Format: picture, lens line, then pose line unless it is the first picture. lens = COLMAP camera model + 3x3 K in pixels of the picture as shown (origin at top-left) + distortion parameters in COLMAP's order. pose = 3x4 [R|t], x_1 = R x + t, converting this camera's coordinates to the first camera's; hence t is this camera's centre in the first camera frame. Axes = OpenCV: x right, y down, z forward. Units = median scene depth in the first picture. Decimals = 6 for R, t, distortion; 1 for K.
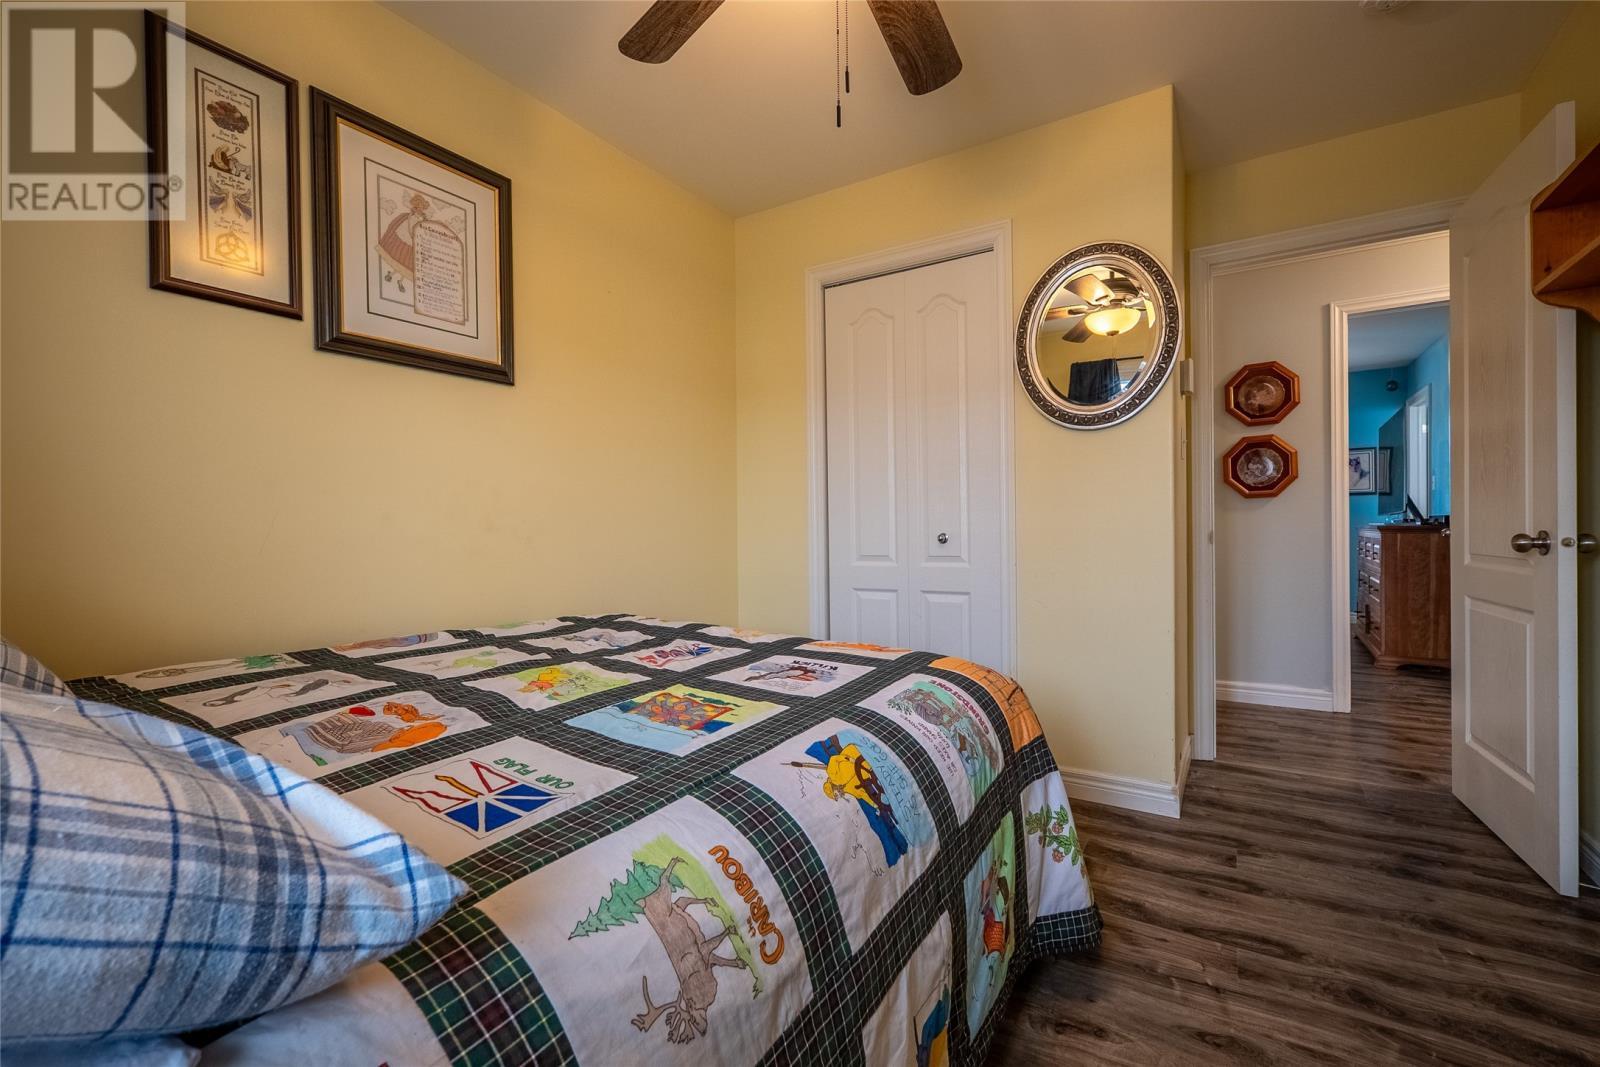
lens RADIAL K [[692.5, 0, 801.5], [0, 692.5, 534.8], [0, 0, 1]] dist [-0.004470, -0.000307]
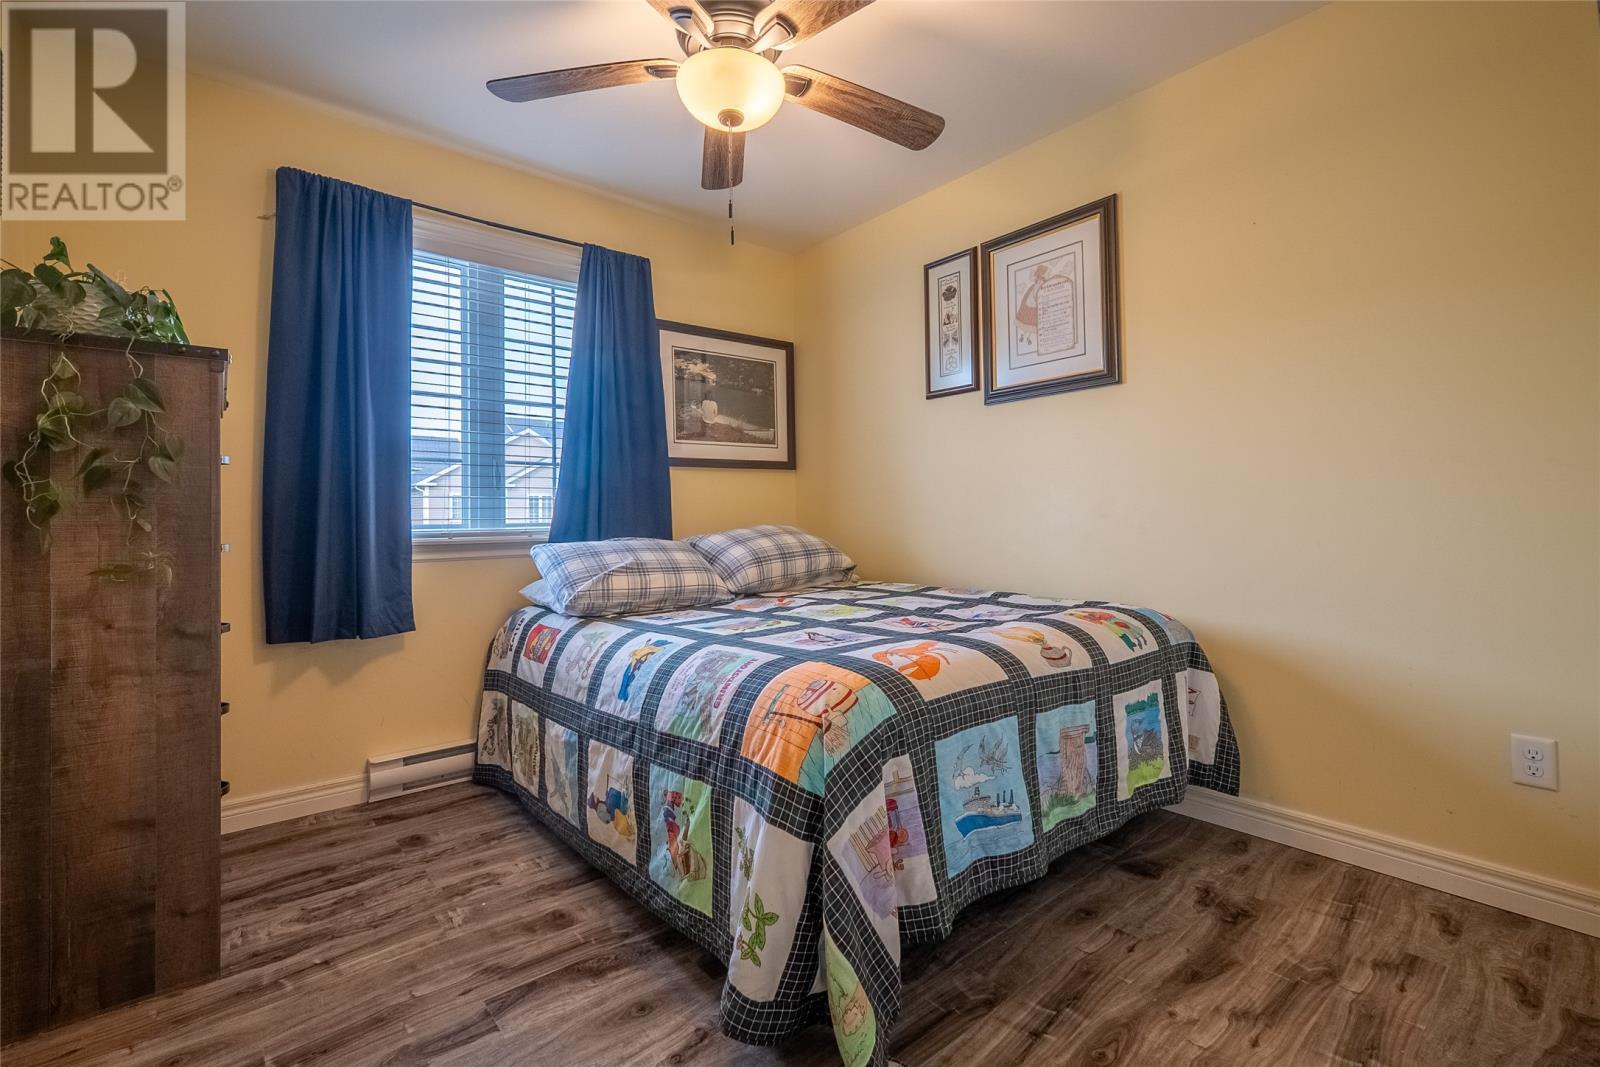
lens RADIAL K [[692.5, 0, 802.2], [0, 692.5, 504.7], [0, 0, 1]] dist [-0.004470, -0.000307]
pose [[-0.298737, -0.007887, -0.954303, 0.924861], [0.007648, 0.999914, -0.010658, -0.023984], [0.954305, -0.010482, -0.298651, 1.040699]]
